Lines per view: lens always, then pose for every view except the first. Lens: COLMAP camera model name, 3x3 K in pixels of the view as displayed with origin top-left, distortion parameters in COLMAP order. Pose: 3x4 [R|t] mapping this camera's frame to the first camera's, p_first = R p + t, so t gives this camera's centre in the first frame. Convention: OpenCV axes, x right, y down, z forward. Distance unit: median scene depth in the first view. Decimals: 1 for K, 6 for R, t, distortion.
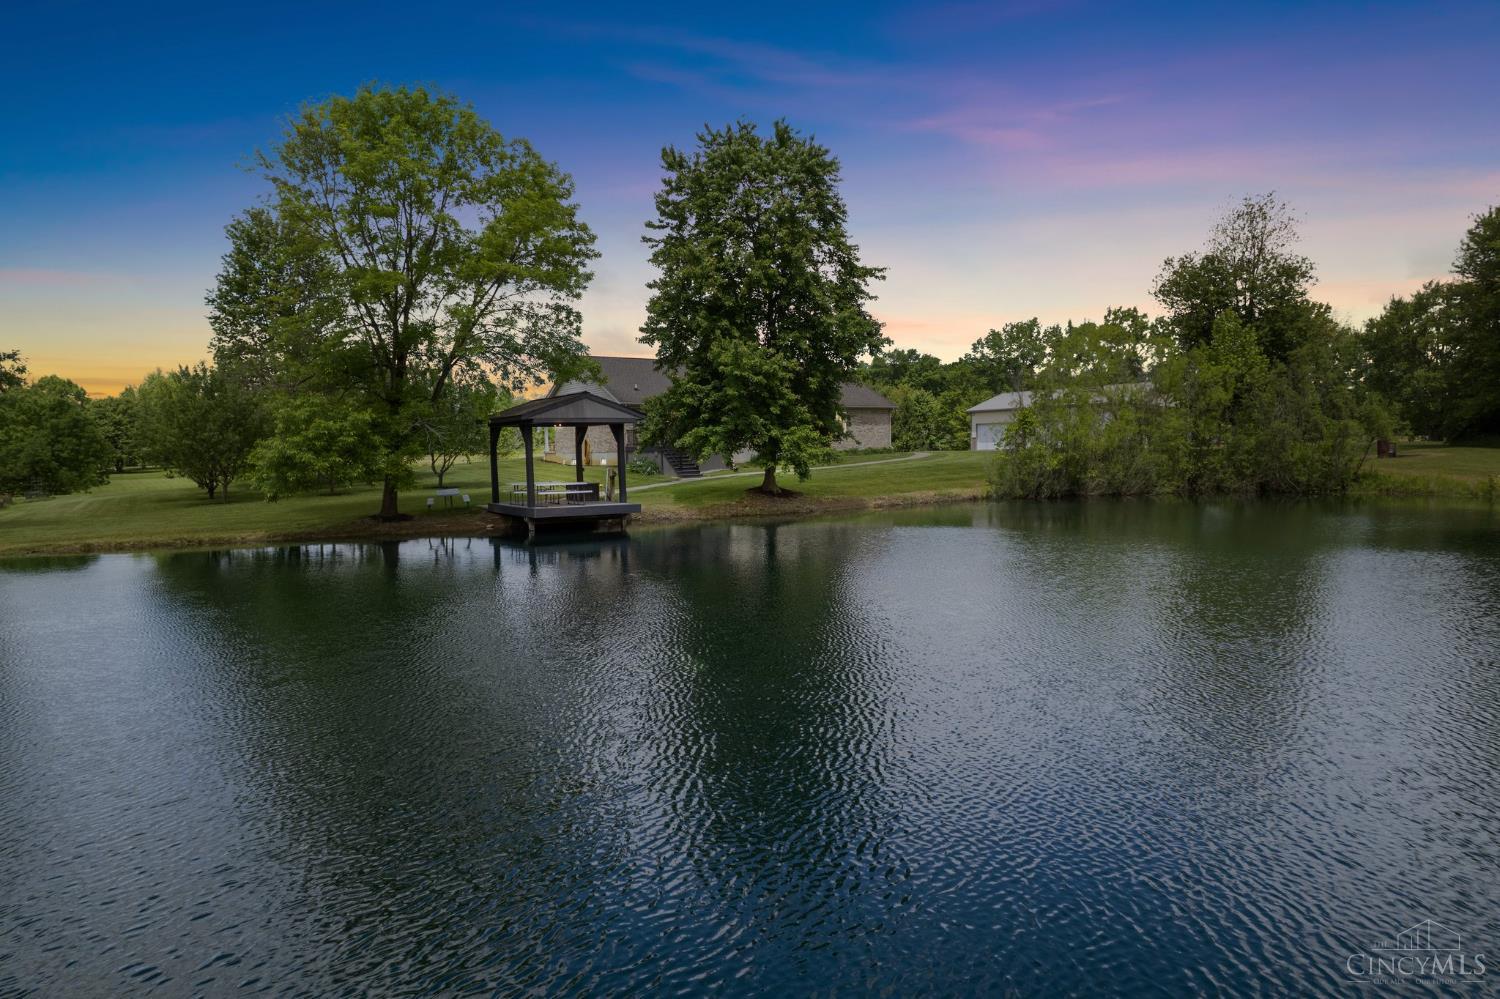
lens RADIAL K [[1019.4, 0, 750.0], [0, 1019.4, 499.5], [0, 0, 1]] dist [0.040620, 0.000123]
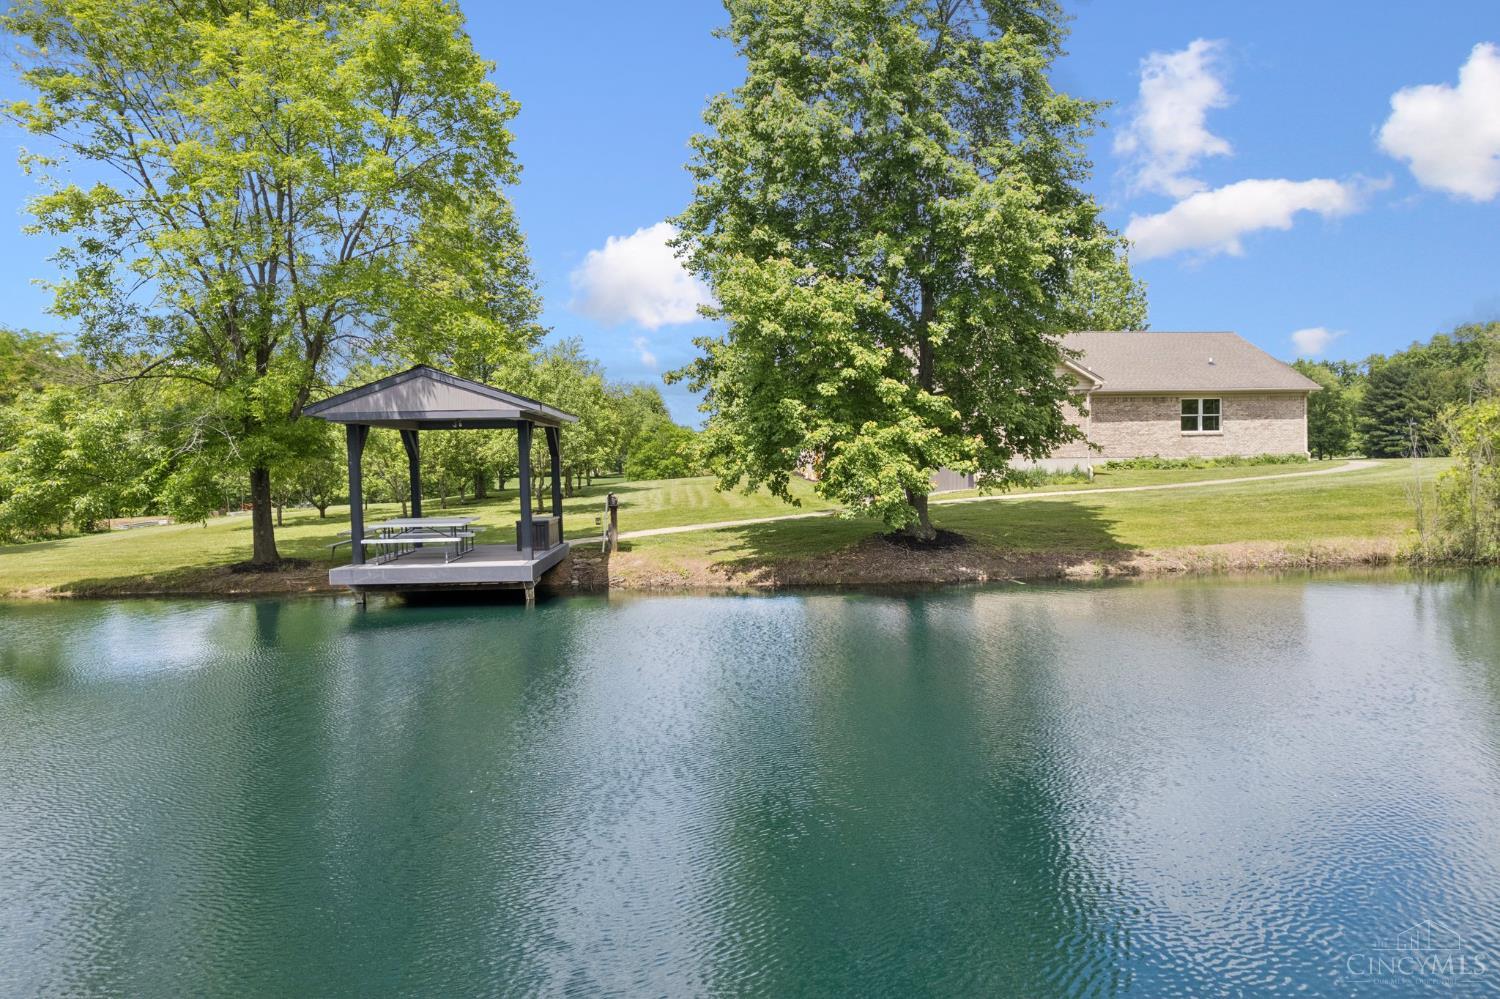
lens RADIAL K [[1019.4, 0, 750.0], [0, 1019.4, 499.5], [0, 0, 1]] dist [0.040620, 0.000123]
pose [[0.896955, 0.022900, -0.441529, 0.168824], [-0.023385, 0.999717, 0.004343, -0.026069], [0.441504, 0.006429, 0.897236, 0.409658]]
